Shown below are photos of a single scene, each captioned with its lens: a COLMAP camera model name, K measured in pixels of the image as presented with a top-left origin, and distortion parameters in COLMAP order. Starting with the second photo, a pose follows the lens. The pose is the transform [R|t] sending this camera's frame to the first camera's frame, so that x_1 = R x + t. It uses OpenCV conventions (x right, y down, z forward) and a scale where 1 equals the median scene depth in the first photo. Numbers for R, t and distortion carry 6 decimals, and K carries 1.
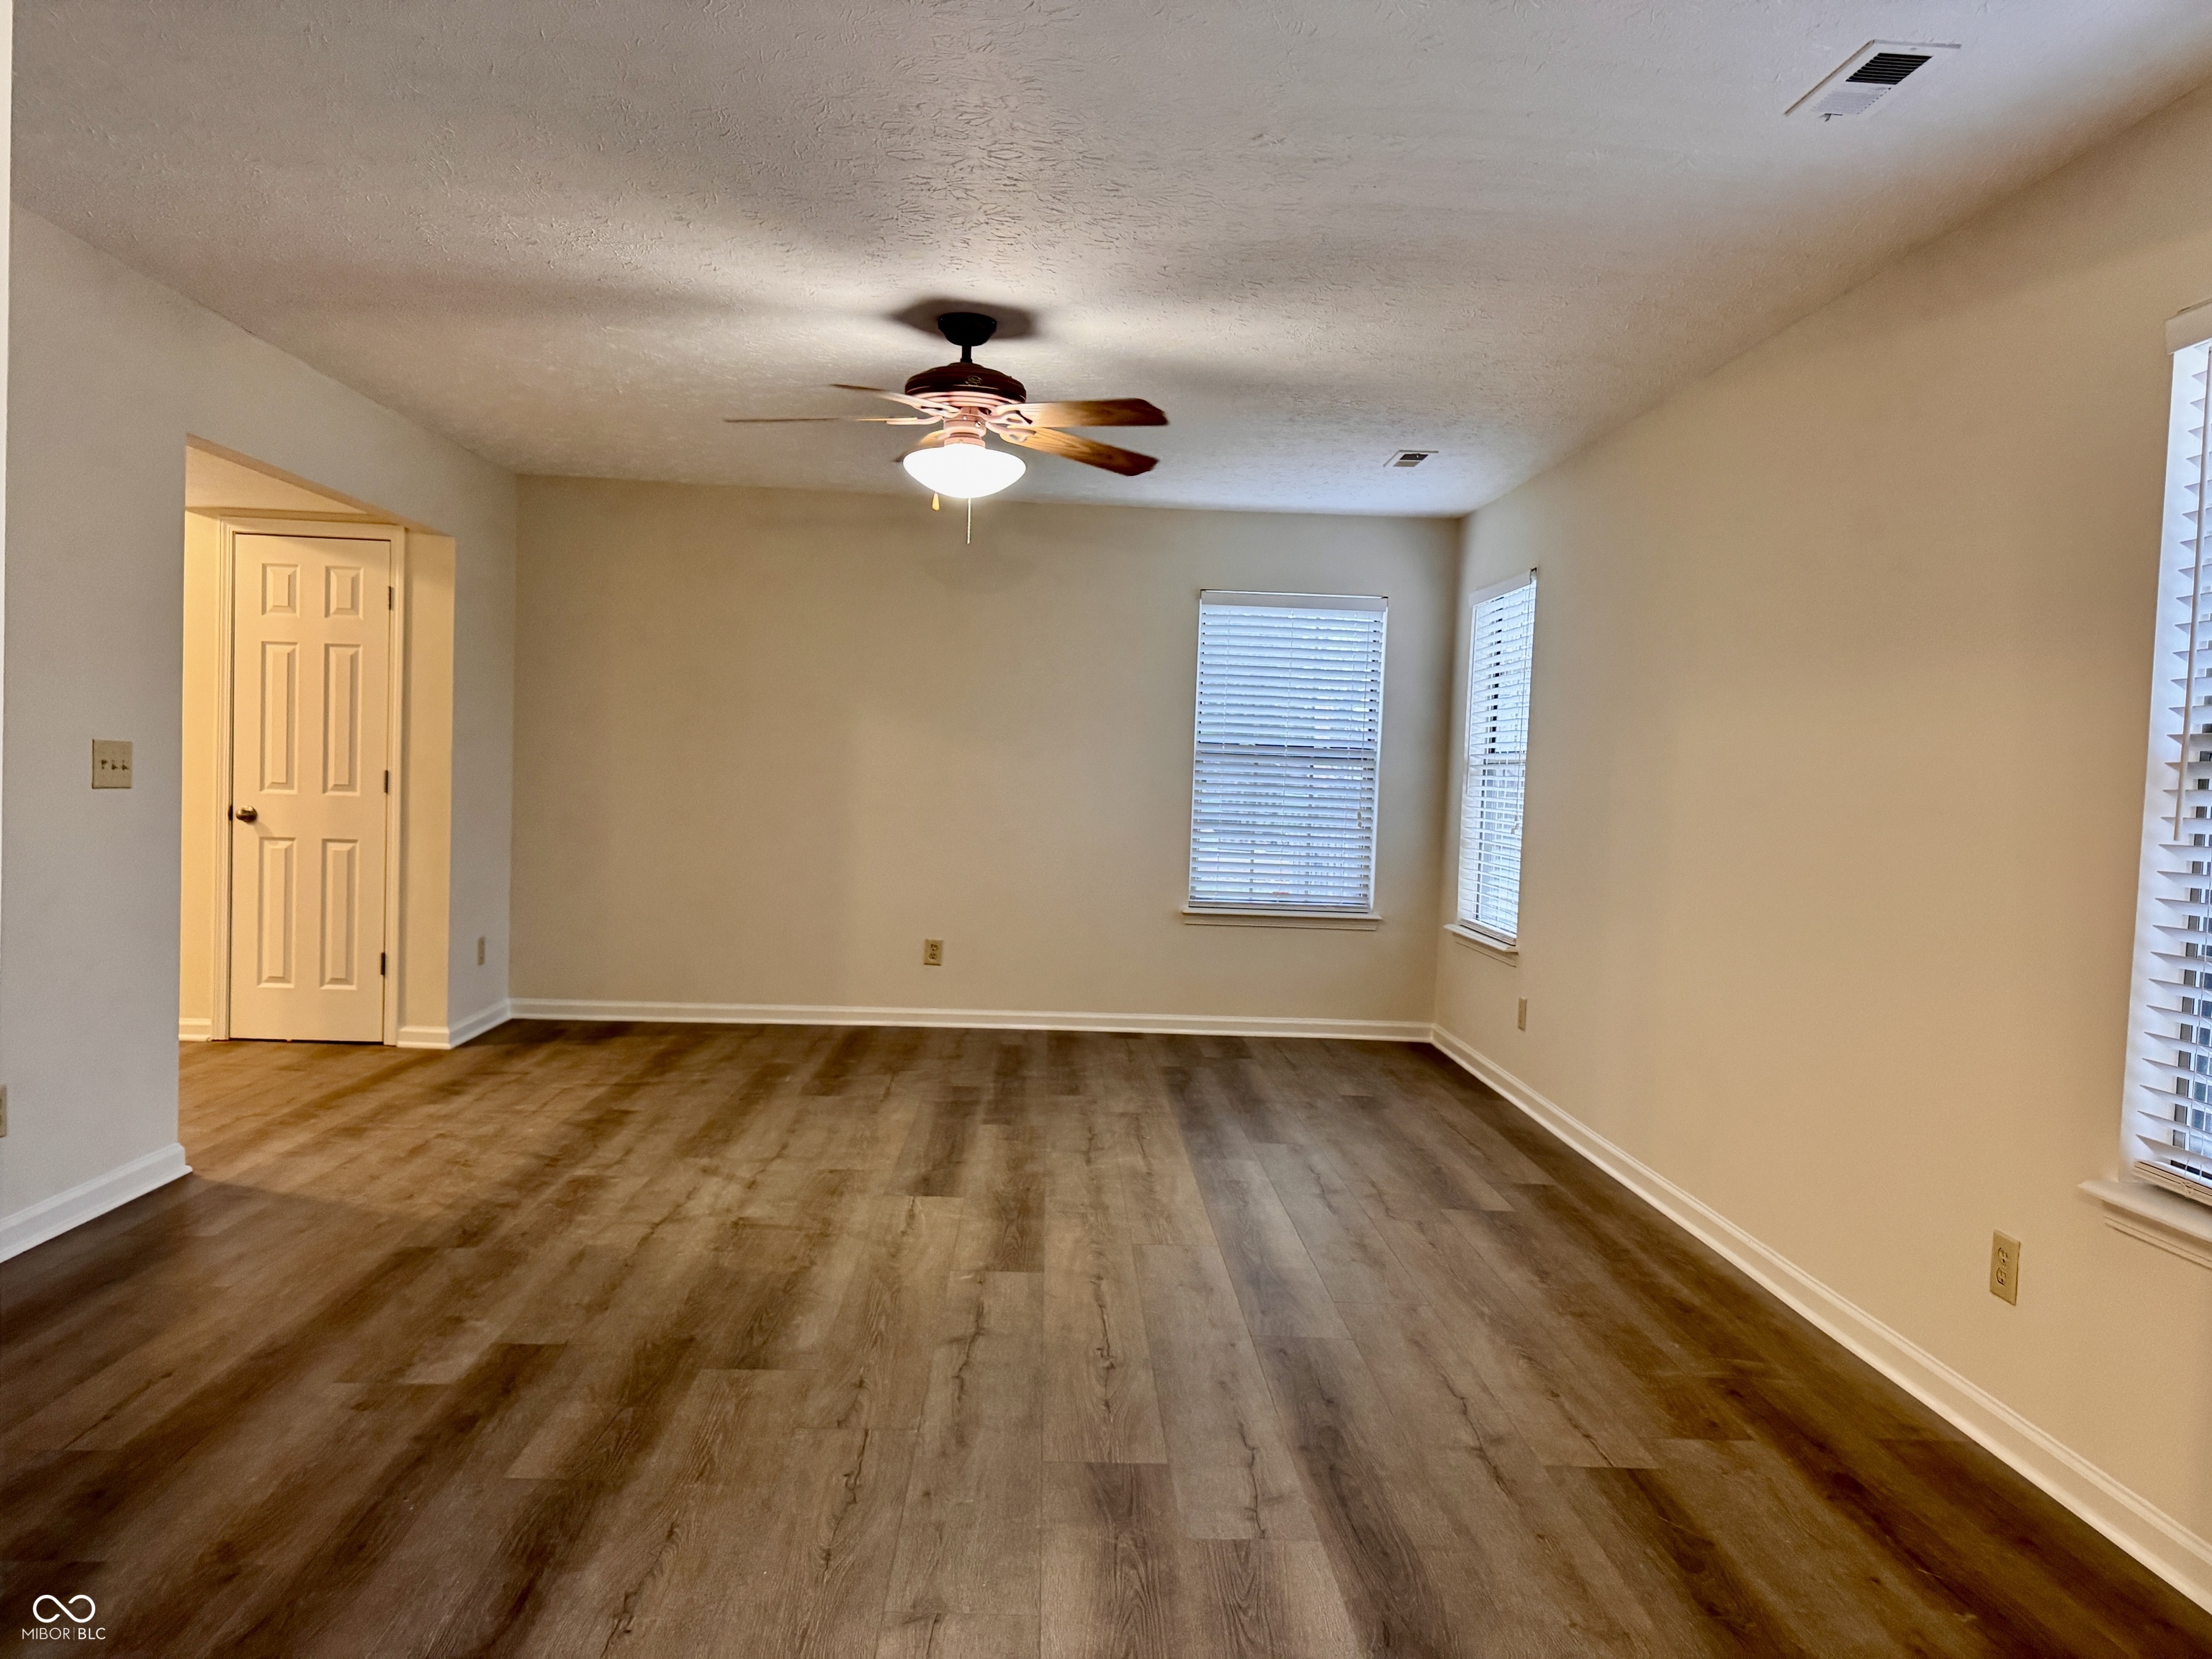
lens RADIAL K [[1543.9, 0, 1107.2], [0, 1543.9, 846.4], [0, 0, 1]] dist [0.063383, -0.071325]
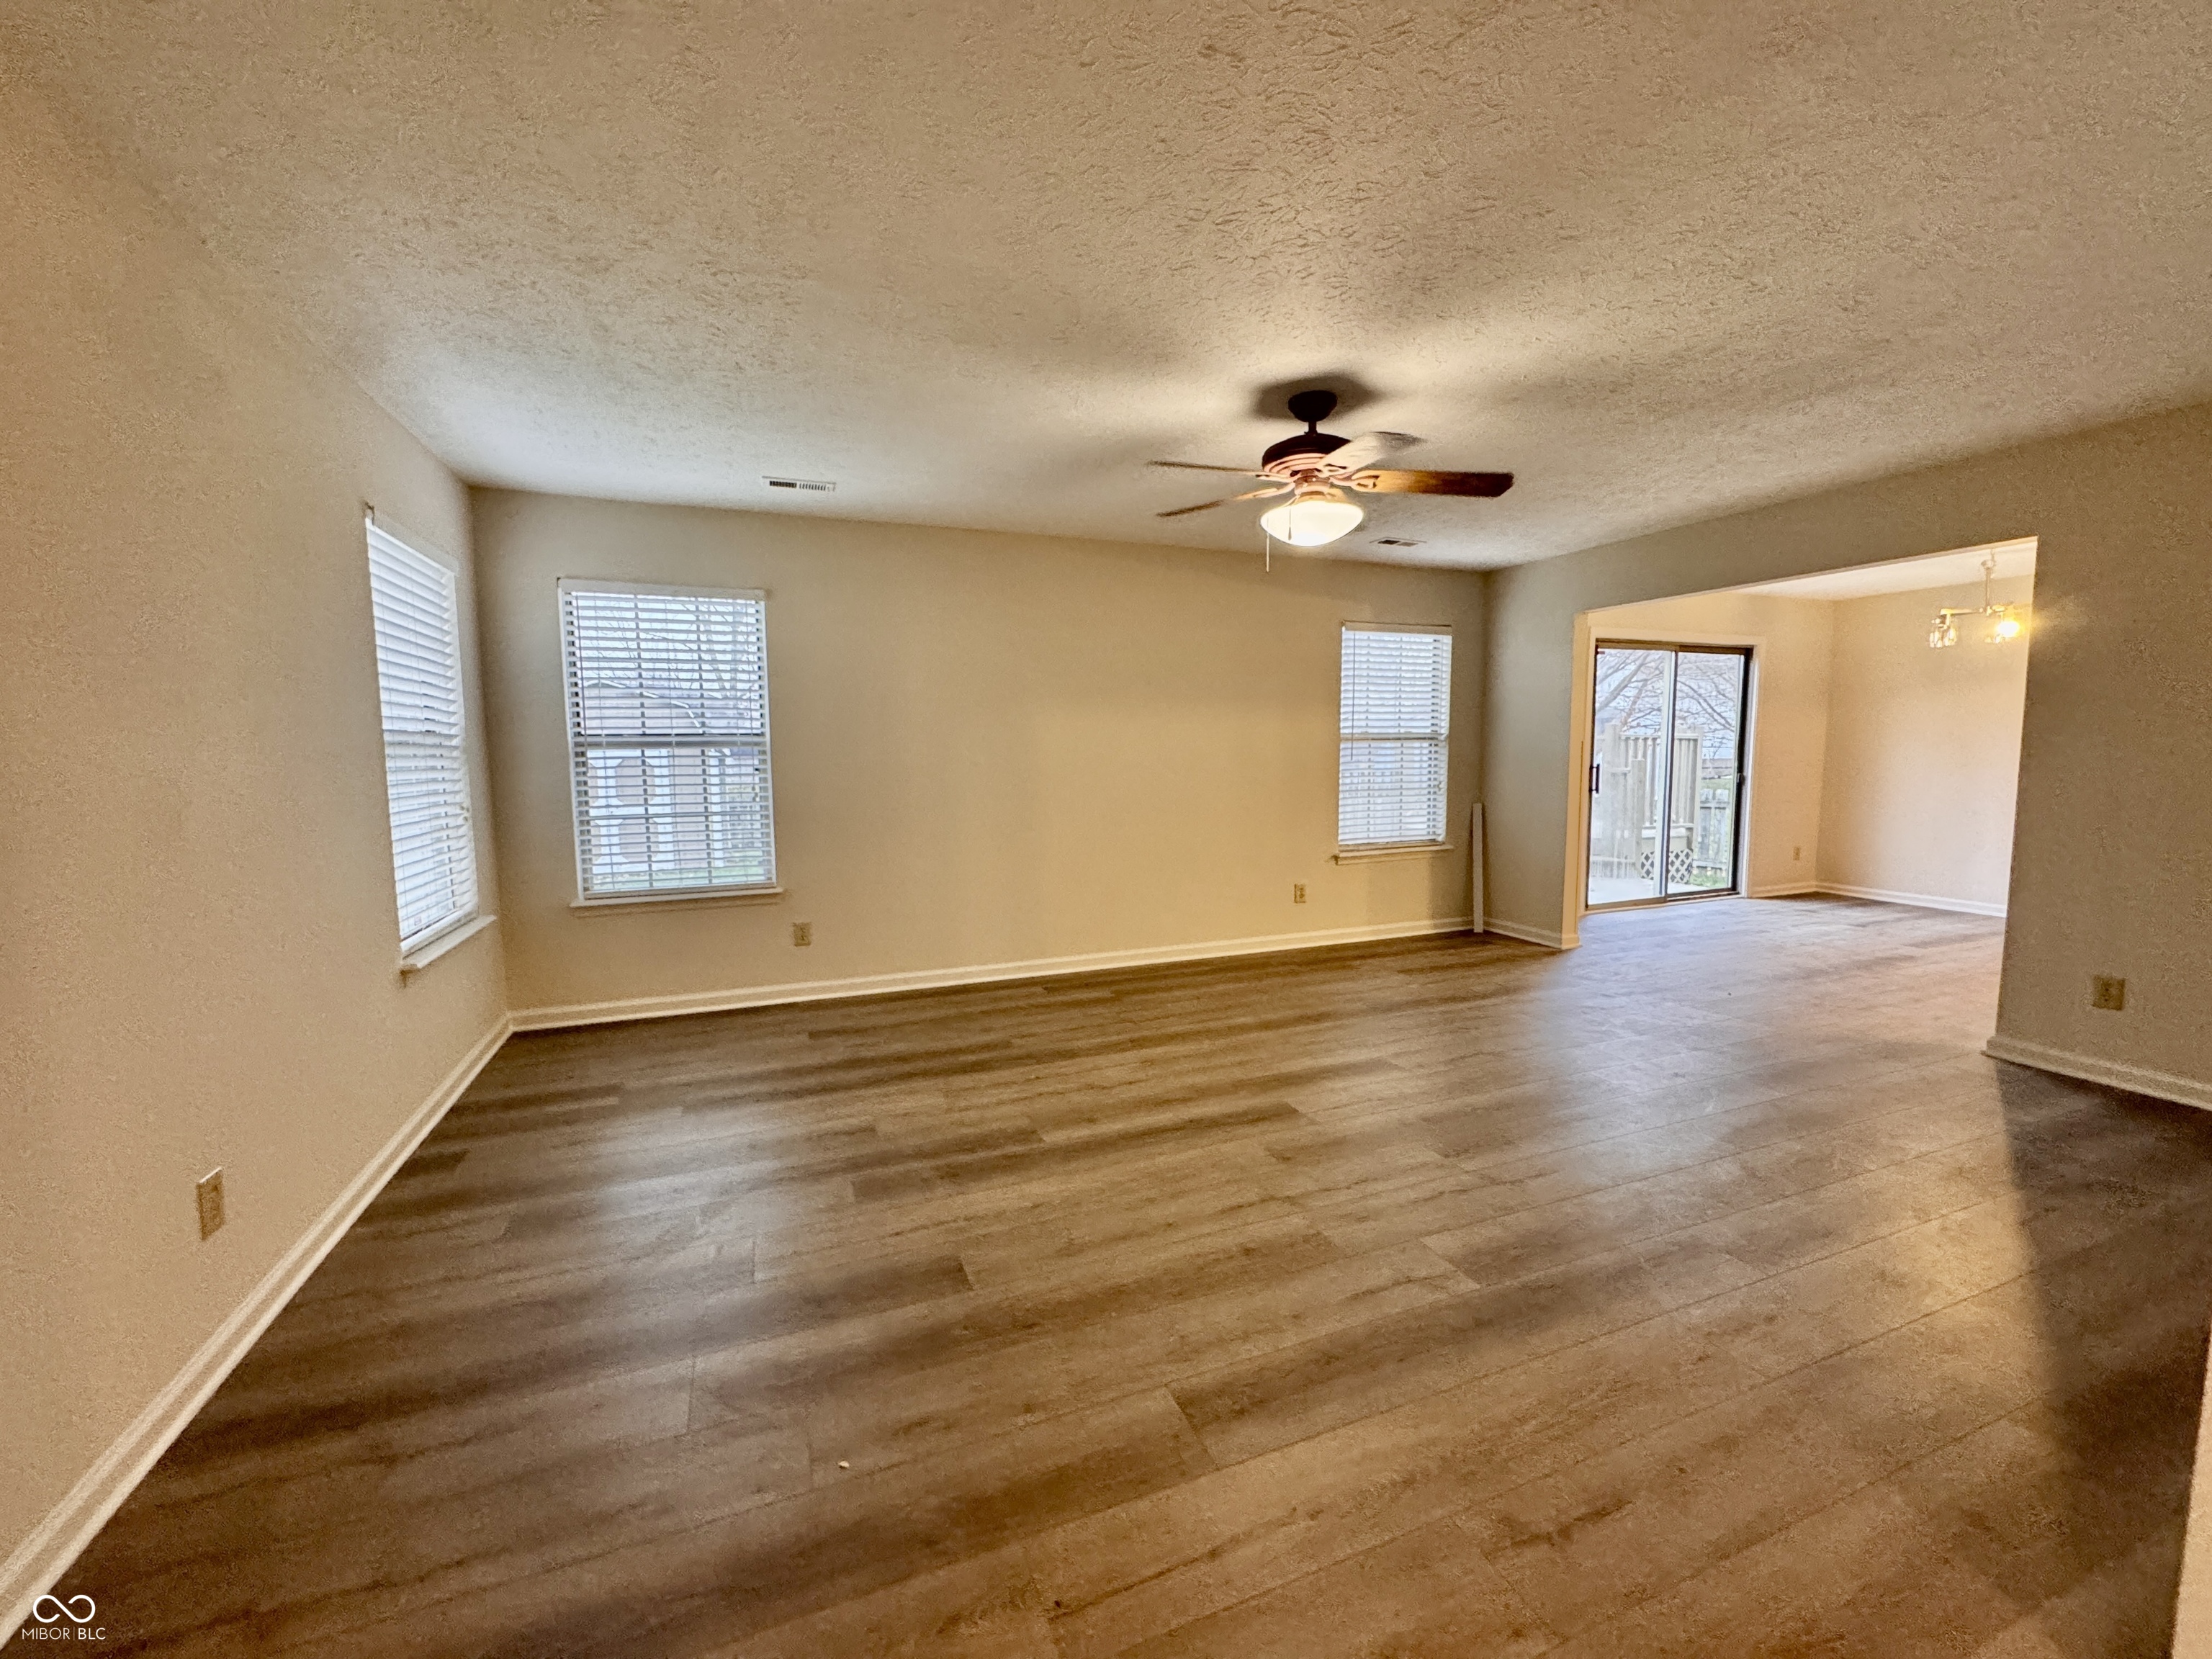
lens RADIAL K [[882.3, 0, 1104.4], [0, 882.3, 842.1], [0, 0, 1]] dist [-0.002903, 0.000790]
pose [[-0.324250, -0.143746, 0.934986, -0.675229], [0.044540, 0.984971, 0.166877, -0.110916], [-0.944922, 0.095754, -0.312975, 1.295813]]
